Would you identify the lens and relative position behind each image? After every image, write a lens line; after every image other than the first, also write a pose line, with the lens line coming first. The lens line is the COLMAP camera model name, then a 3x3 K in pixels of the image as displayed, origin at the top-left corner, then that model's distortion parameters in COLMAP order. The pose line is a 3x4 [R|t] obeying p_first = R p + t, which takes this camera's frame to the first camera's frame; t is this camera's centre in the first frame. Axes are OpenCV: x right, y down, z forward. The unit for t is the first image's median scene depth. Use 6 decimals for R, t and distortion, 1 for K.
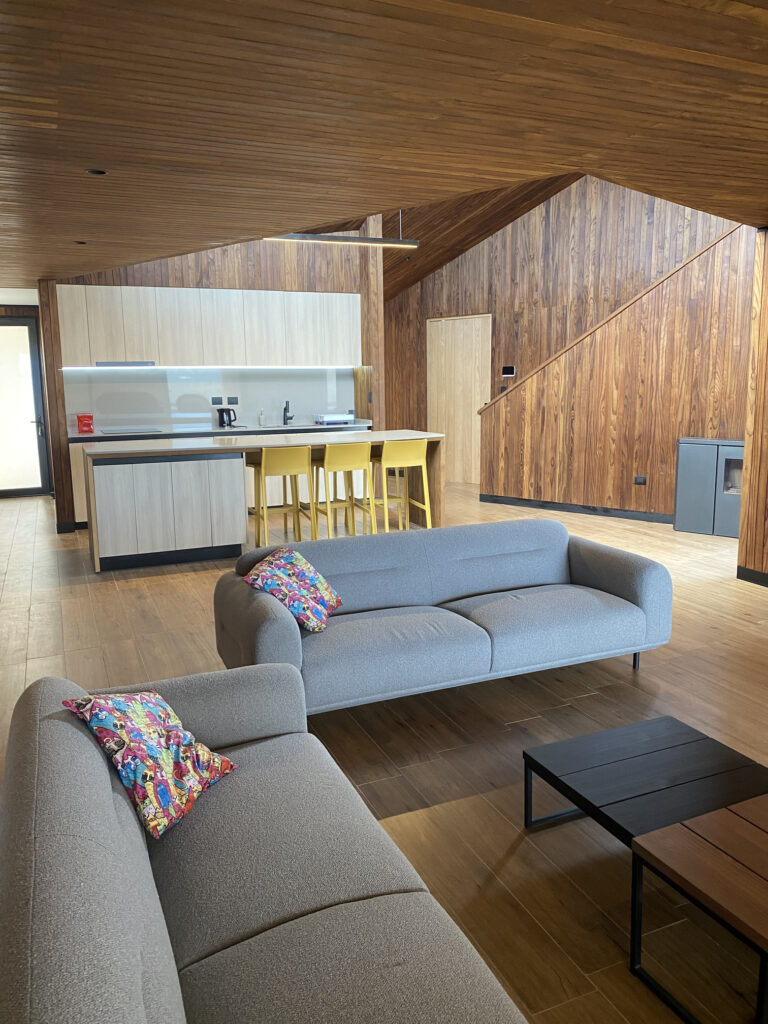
lens RADIAL K [[775.2, 0, 384.0], [0, 775.2, 512.0], [0, 0, 1]] dist [0.005913, 0.001720]
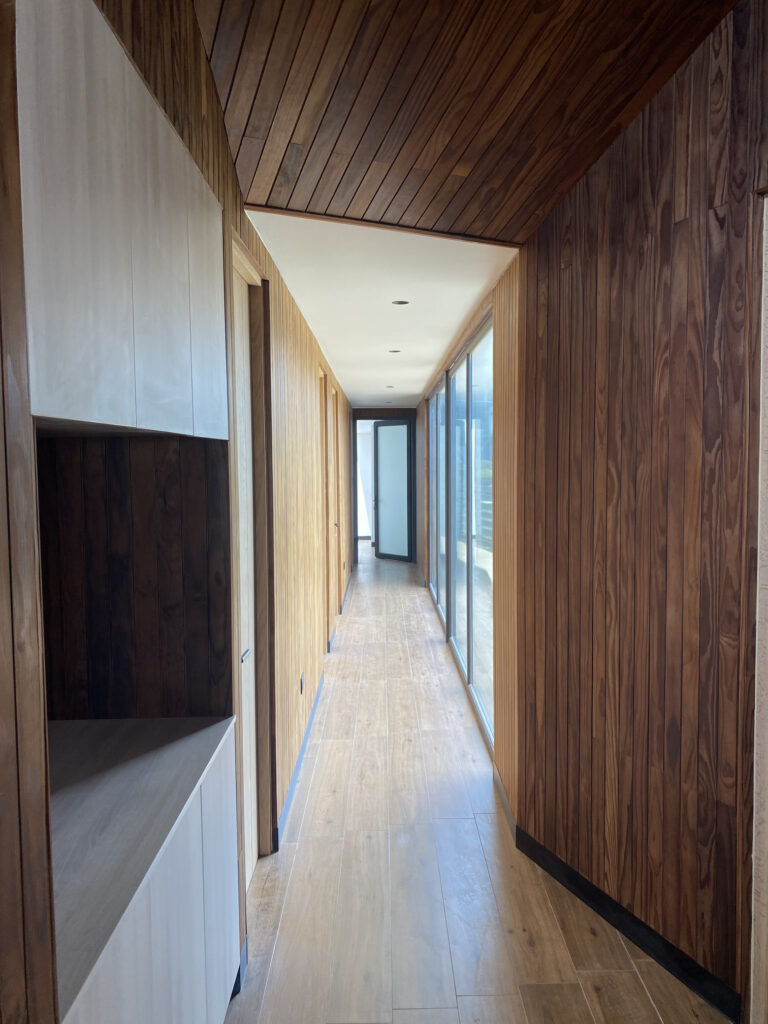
lens RADIAL K [[775.2, 0, 384.0], [0, 775.2, 512.0], [0, 0, 1]] dist [0.005913, 0.001720]
pose [[0.921462, 0.030558, -0.387264, 0.044187], [-0.068354, 0.994102, -0.084201, -0.146311], [0.382407, 0.104059, 0.918116, 0.779097]]
